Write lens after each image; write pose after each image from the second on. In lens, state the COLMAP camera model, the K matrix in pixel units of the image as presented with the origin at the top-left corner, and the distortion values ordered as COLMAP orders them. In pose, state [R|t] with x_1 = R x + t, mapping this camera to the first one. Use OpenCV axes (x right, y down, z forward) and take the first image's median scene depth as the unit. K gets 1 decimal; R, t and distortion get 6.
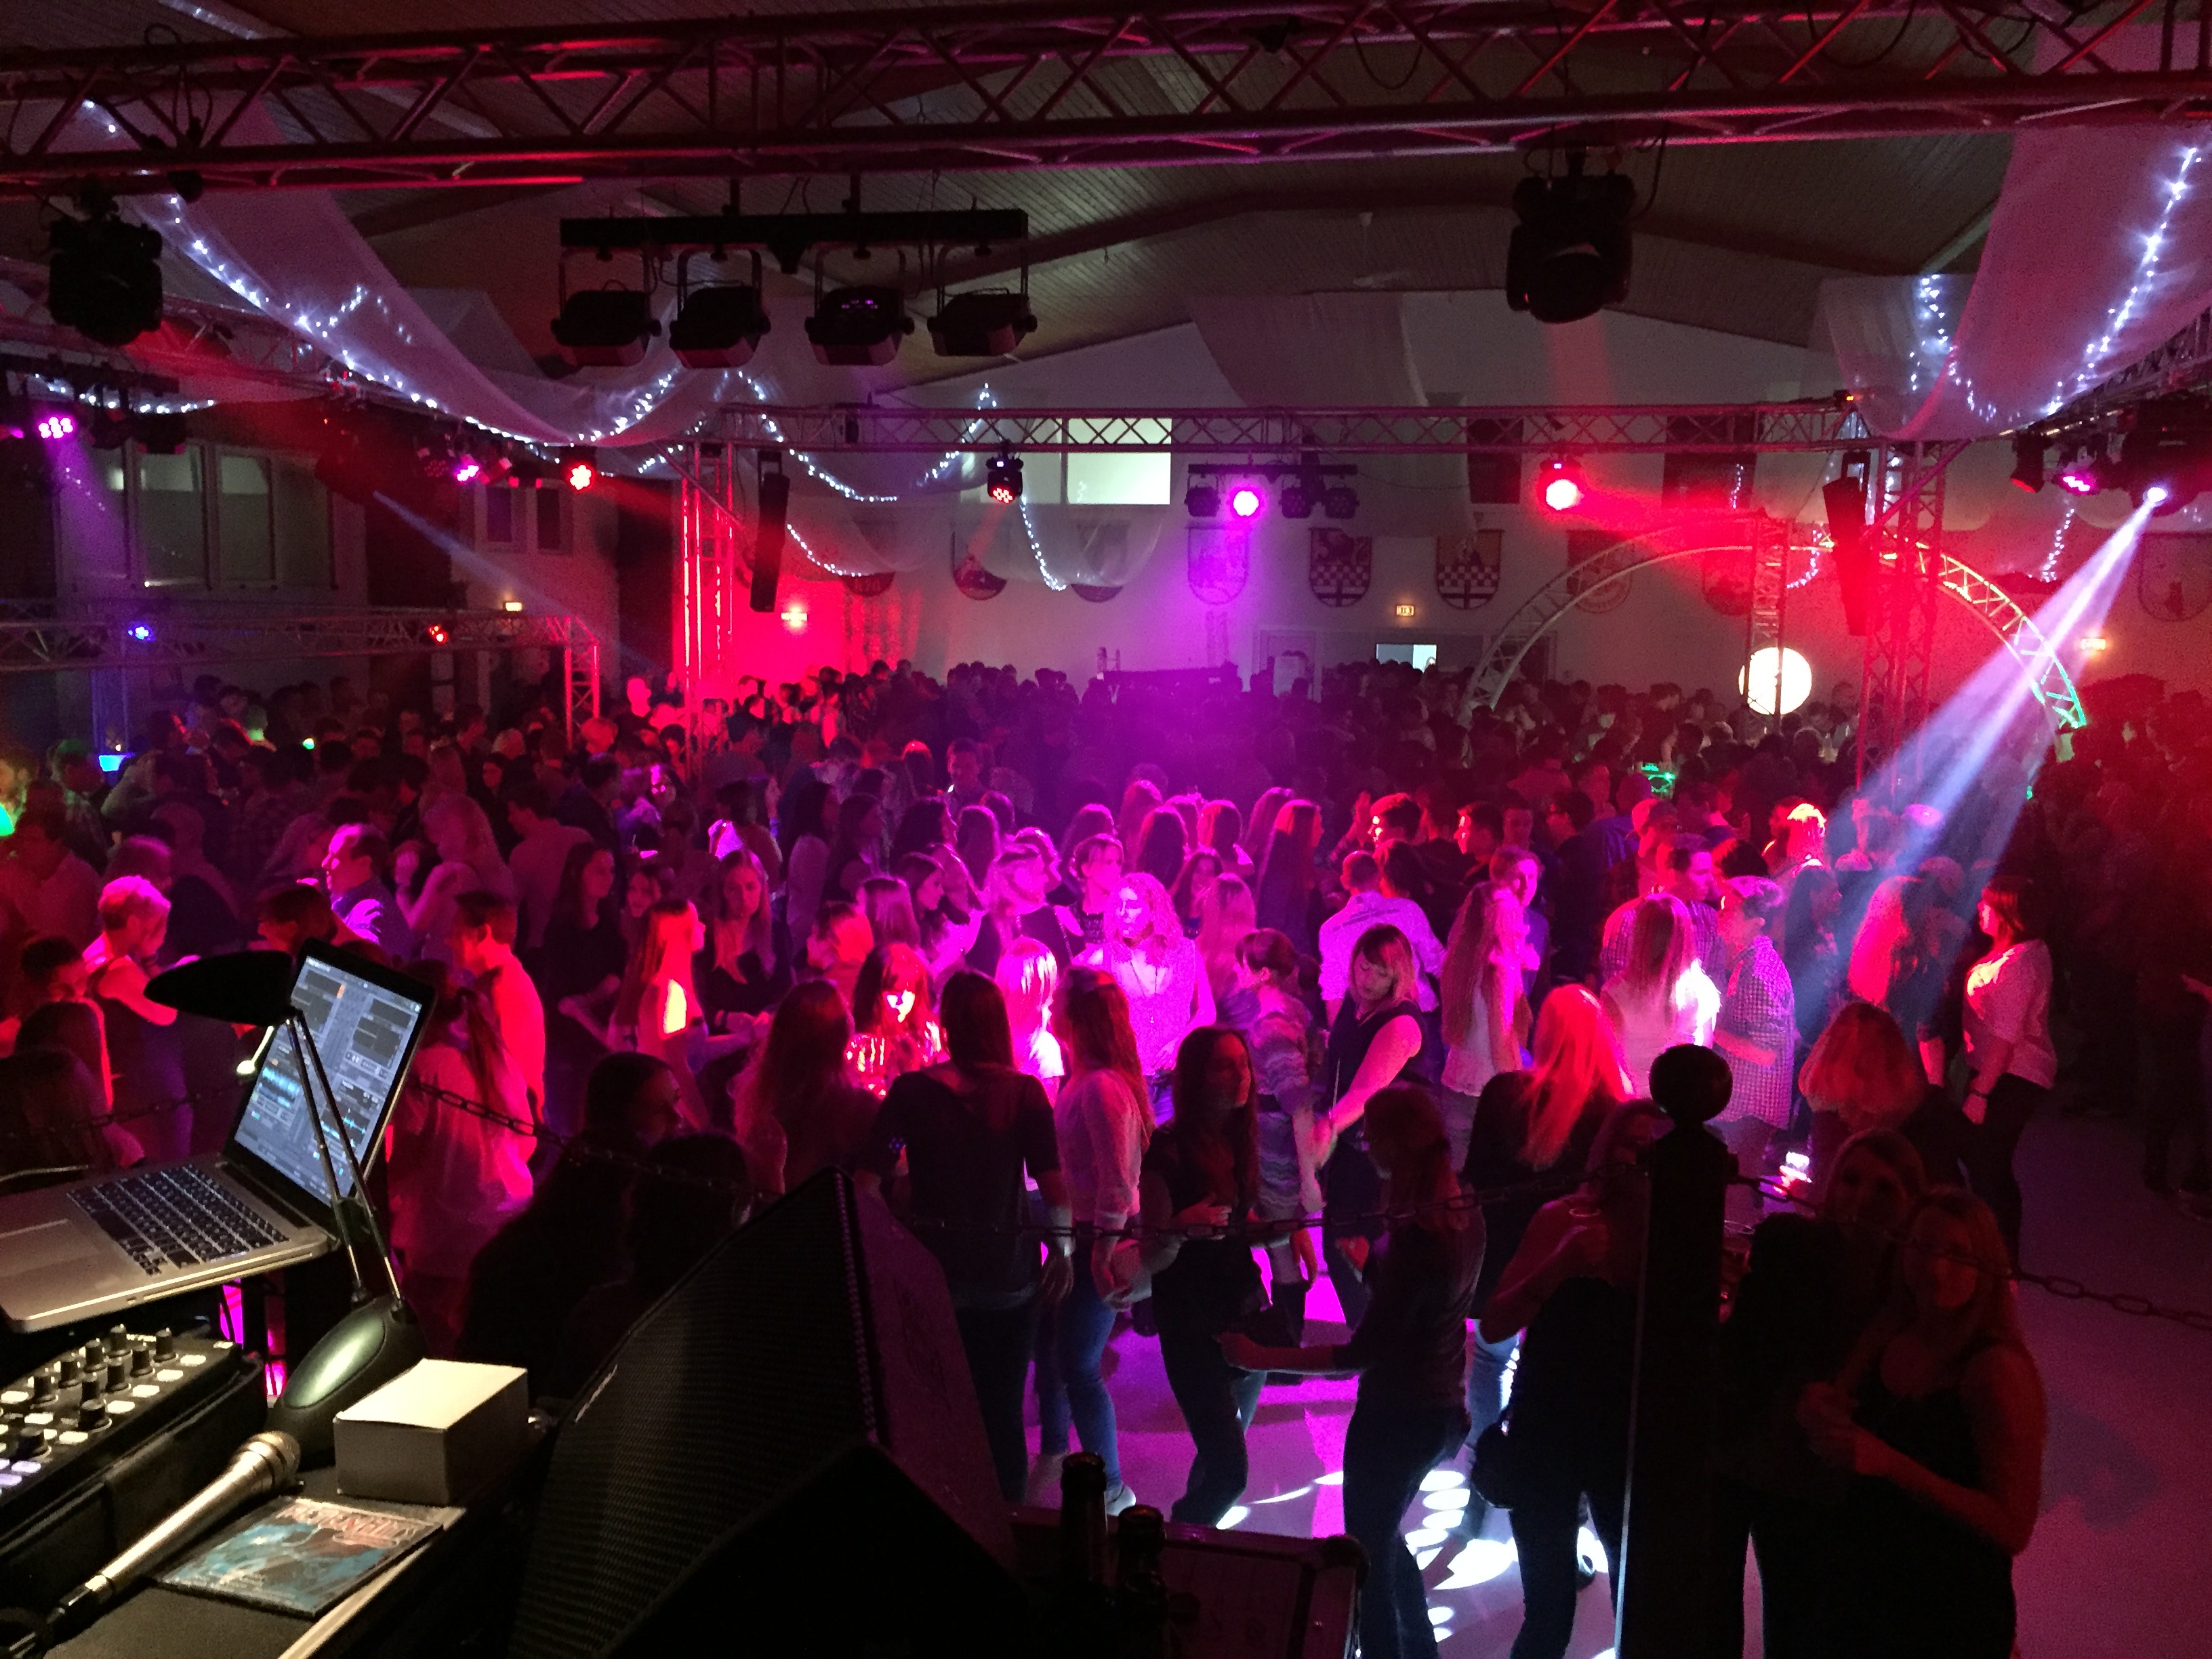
lens RADIAL K [[1872.8, 0, 1100.2], [0, 1872.8, 841.8], [0, 0, 1]] dist [0.081274, -0.102609]
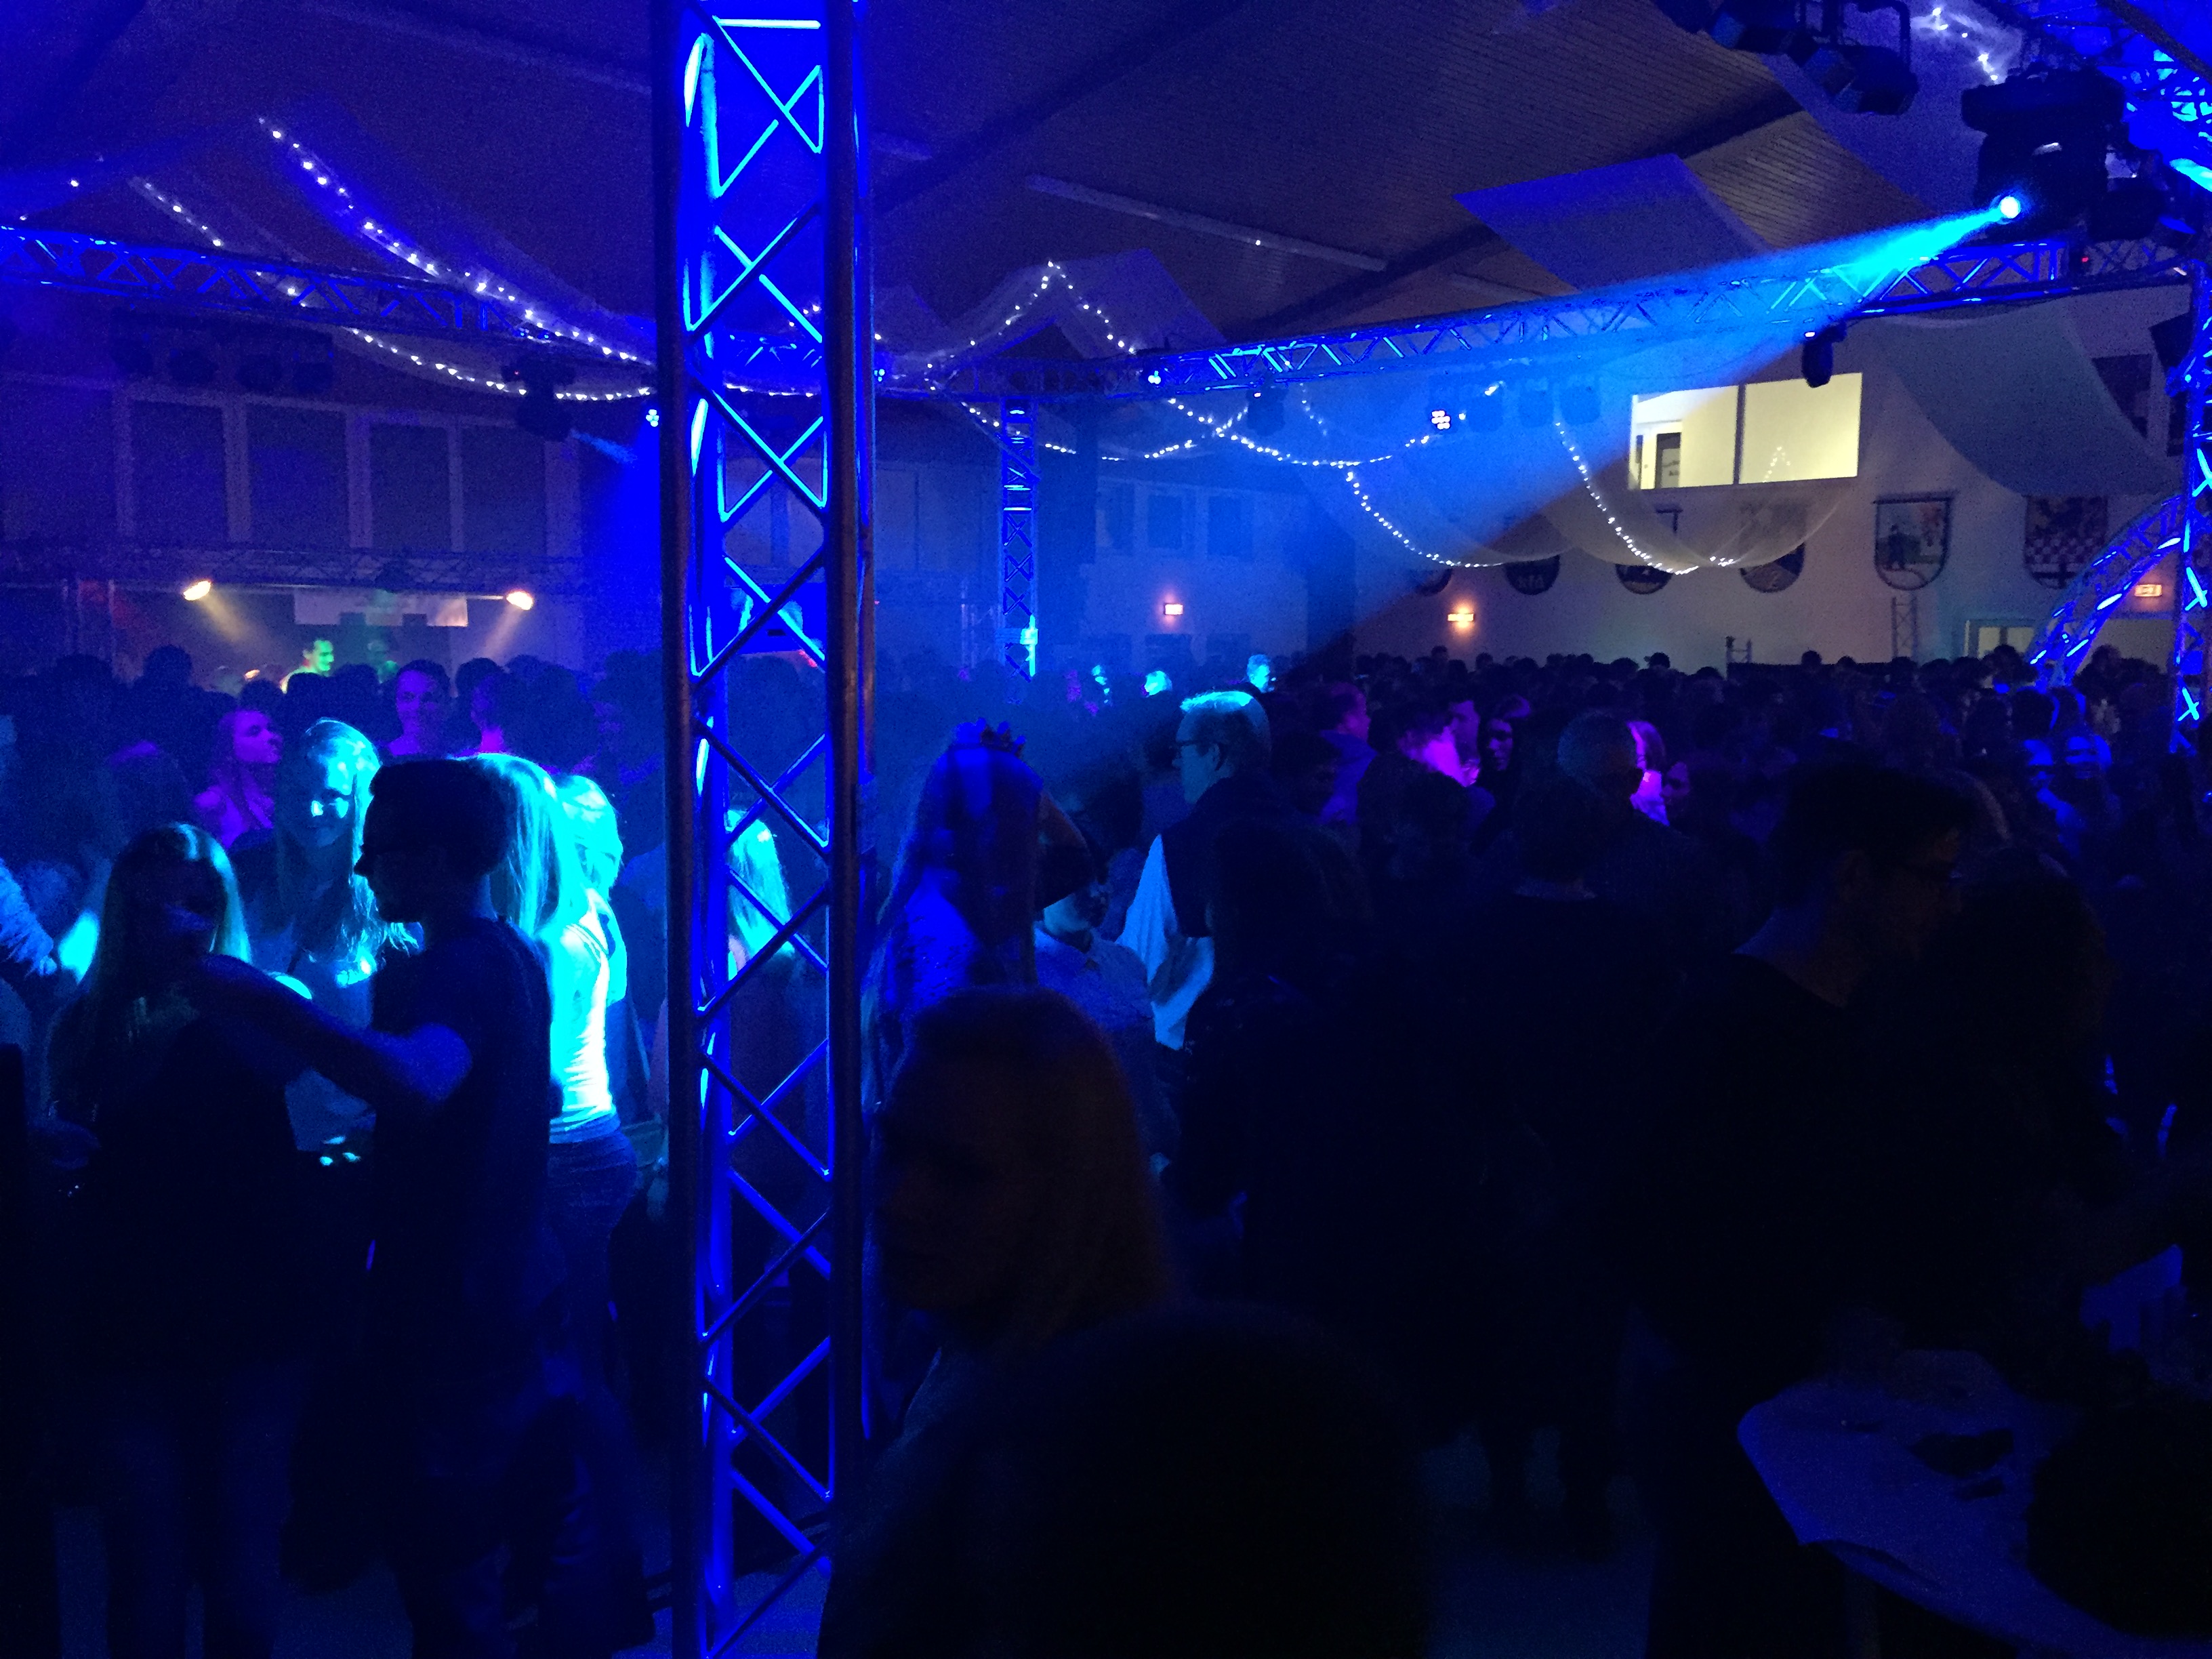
lens RADIAL K [[1872.8, 0, 1101.1], [0, 1872.8, 825.1], [0, 0, 1]] dist [0.081274, -0.102609]
pose [[0.852610, 0.042621, -0.520807, 0.389123], [-0.064116, 0.997670, -0.023318, 0.046307], [0.518599, 0.053273, 0.853356, 0.149111]]
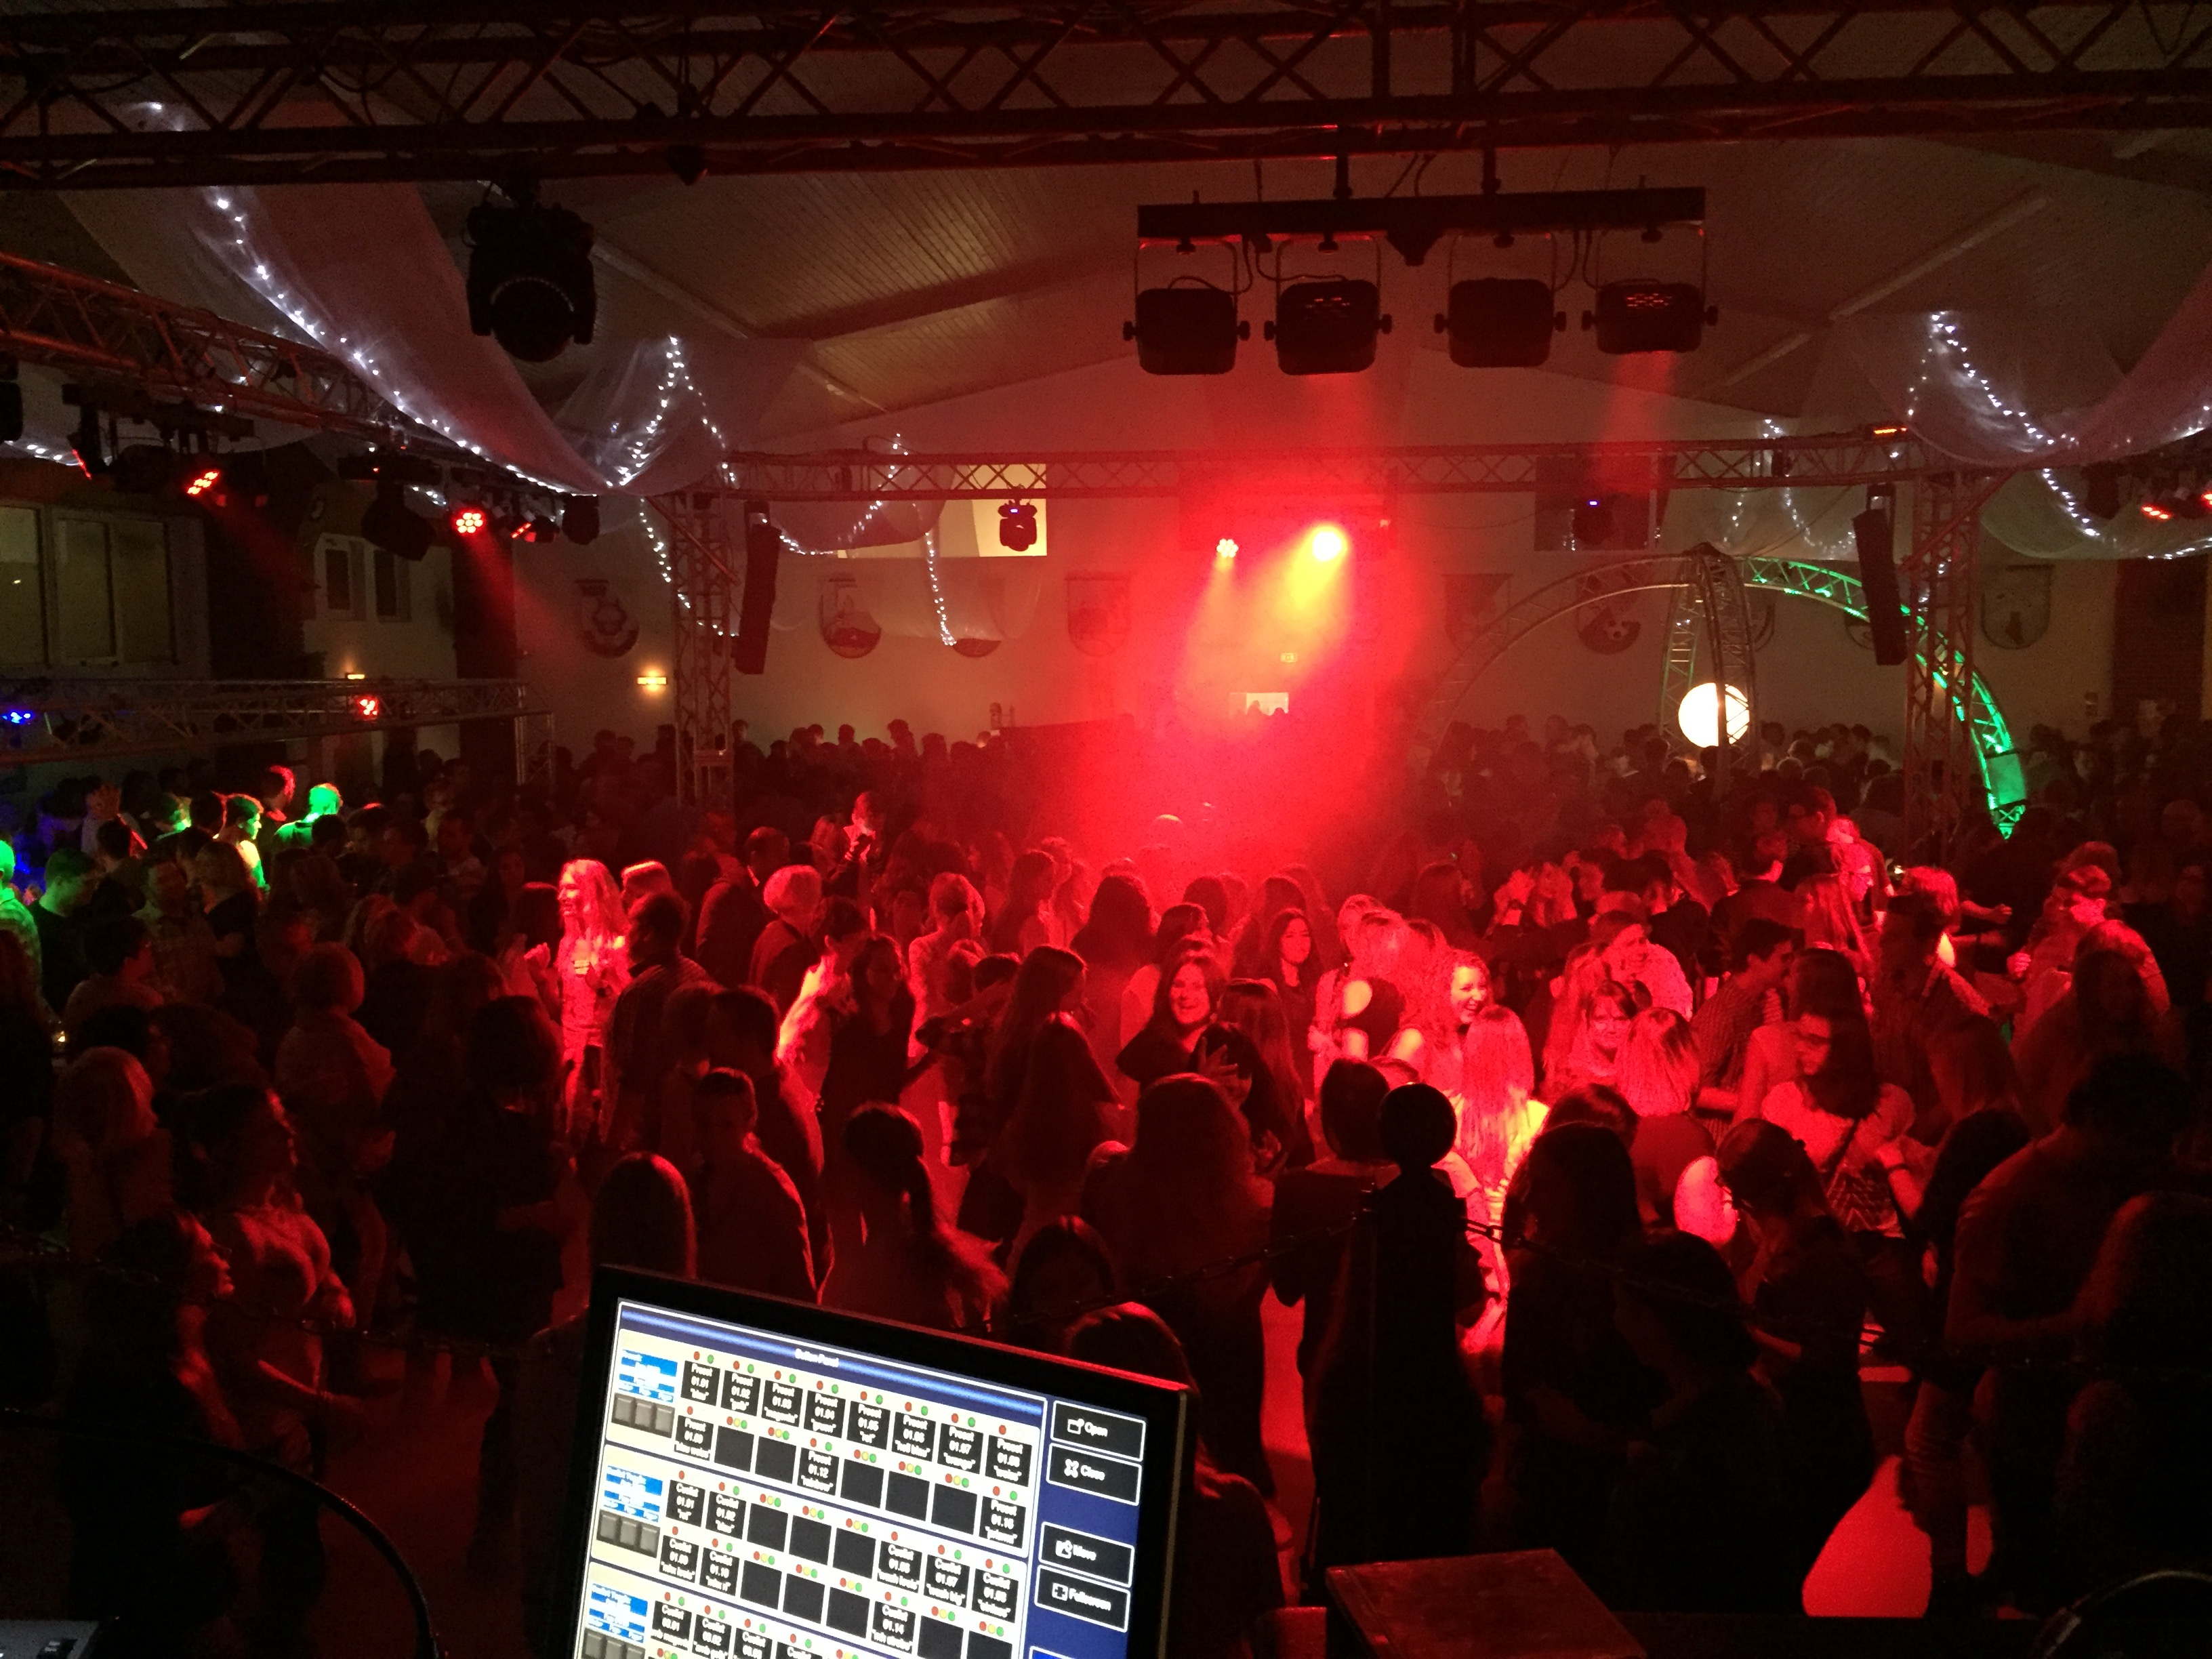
lens RADIAL K [[1872.8, 0, 1107.0], [0, 1872.8, 829.2], [0, 0, 1]] dist [0.081274, -0.102609]
pose [[0.988957, -0.040020, 0.142695, -0.149626], [0.045121, 0.998447, -0.032690, -0.006603], [-0.141165, 0.038768, 0.989227, 0.058048]]
